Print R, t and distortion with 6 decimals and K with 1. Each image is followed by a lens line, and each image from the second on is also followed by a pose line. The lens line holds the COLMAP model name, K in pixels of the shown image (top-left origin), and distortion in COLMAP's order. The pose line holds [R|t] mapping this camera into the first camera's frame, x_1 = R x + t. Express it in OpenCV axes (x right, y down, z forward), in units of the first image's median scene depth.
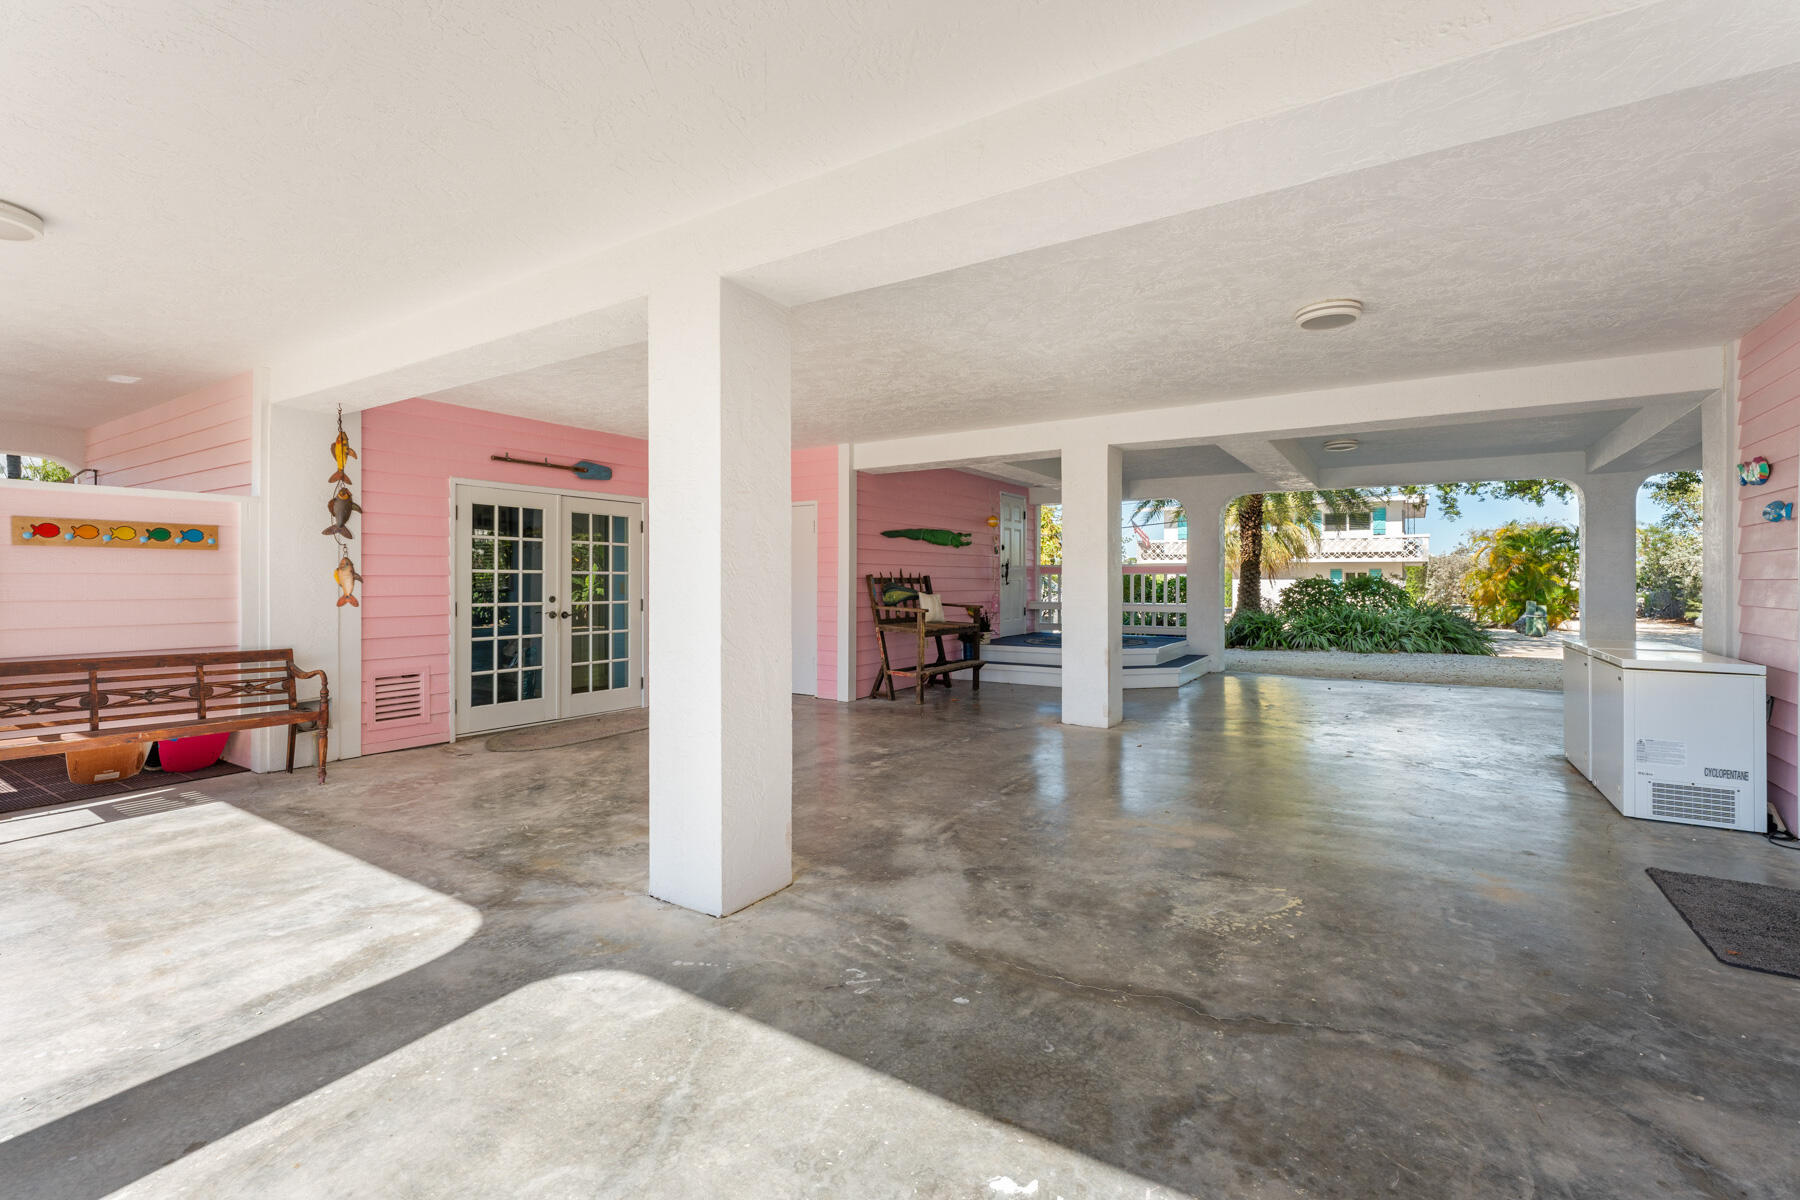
lens RADIAL K [[797.4, 0, 902.2], [0, 797.4, 571.7], [0, 0, 1]] dist [-0.002111, 0.000691]
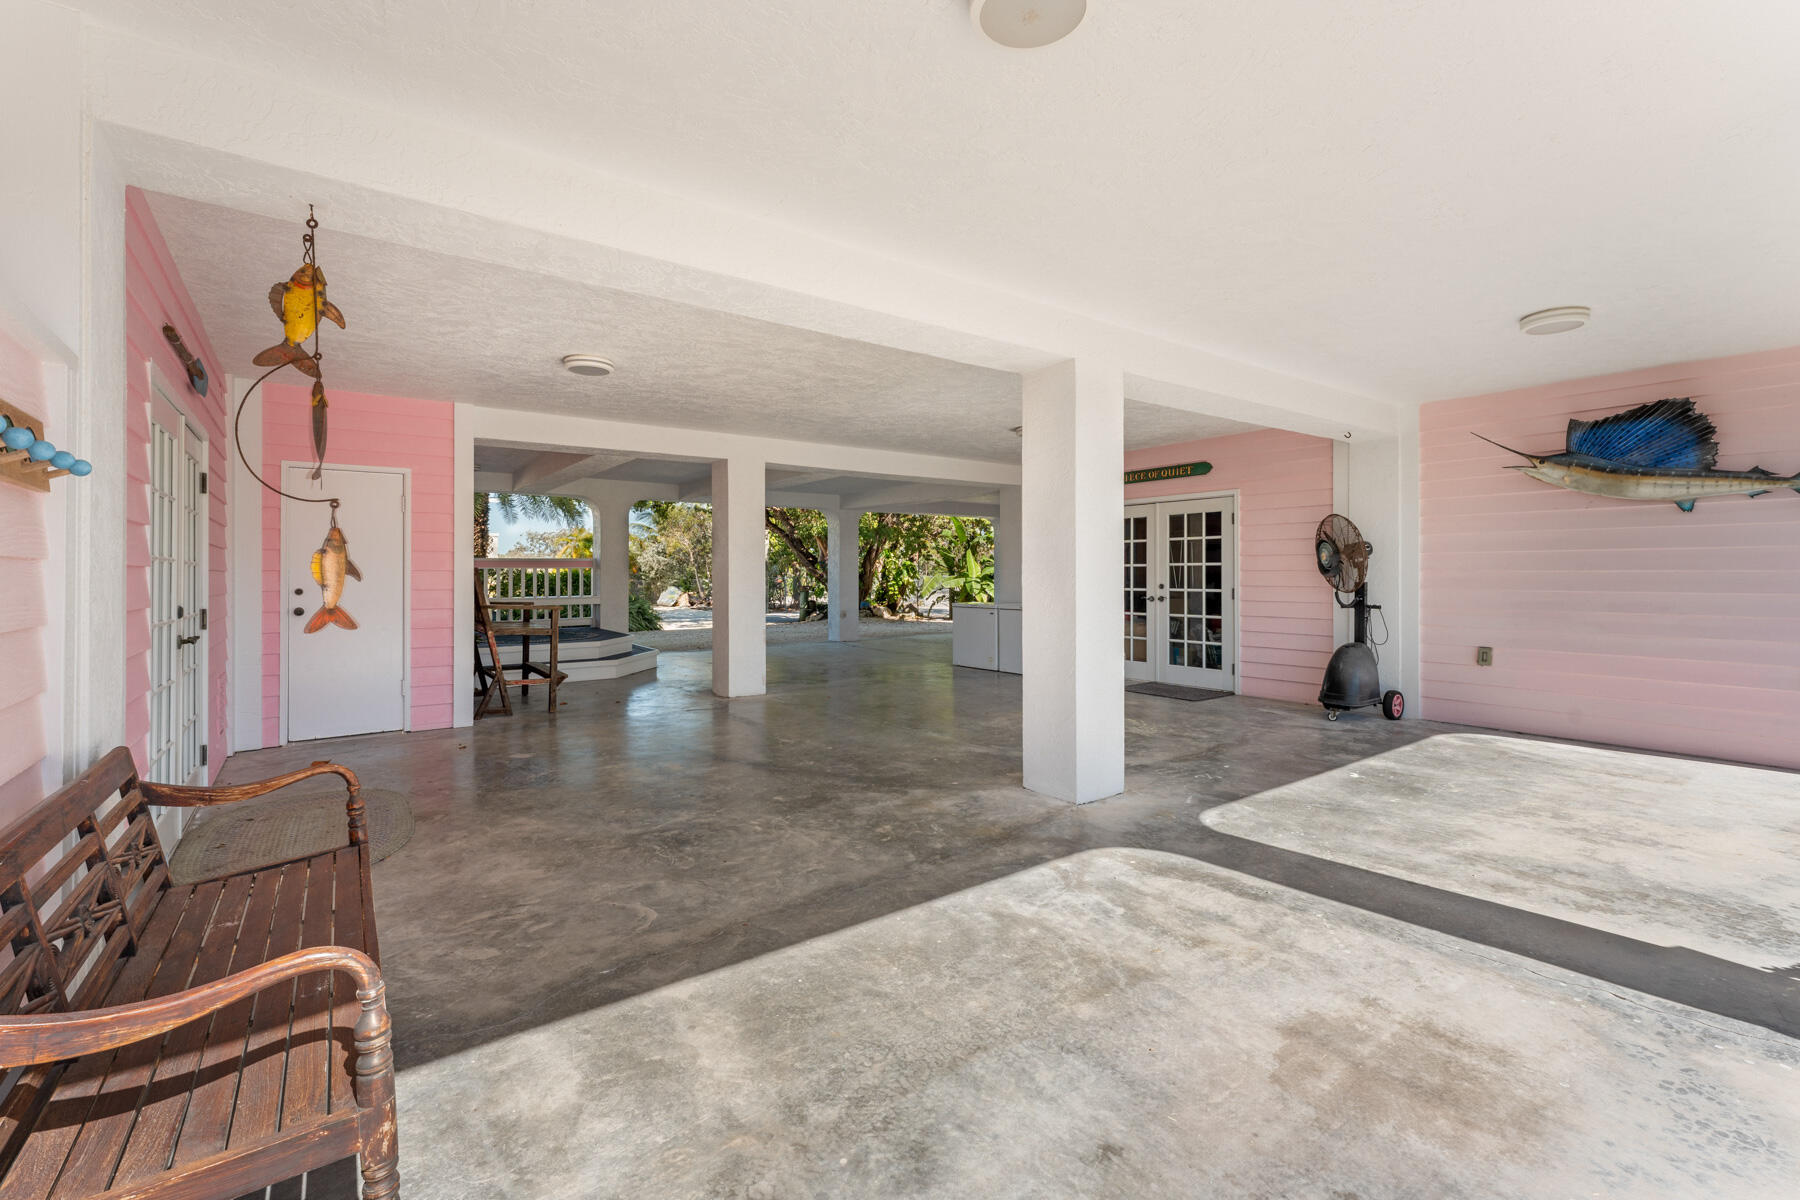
lens RADIAL K [[757.5, 0, 901.6], [0, 757.5, 602.1], [0, 0, 1]] dist [0.011310, 0.000454]
pose [[0.356584, -0.038046, 0.933488, -1.749831], [-0.006420, 0.999047, 0.043170, 0.005258], [-0.934241, -0.021386, 0.356000, 0.890444]]
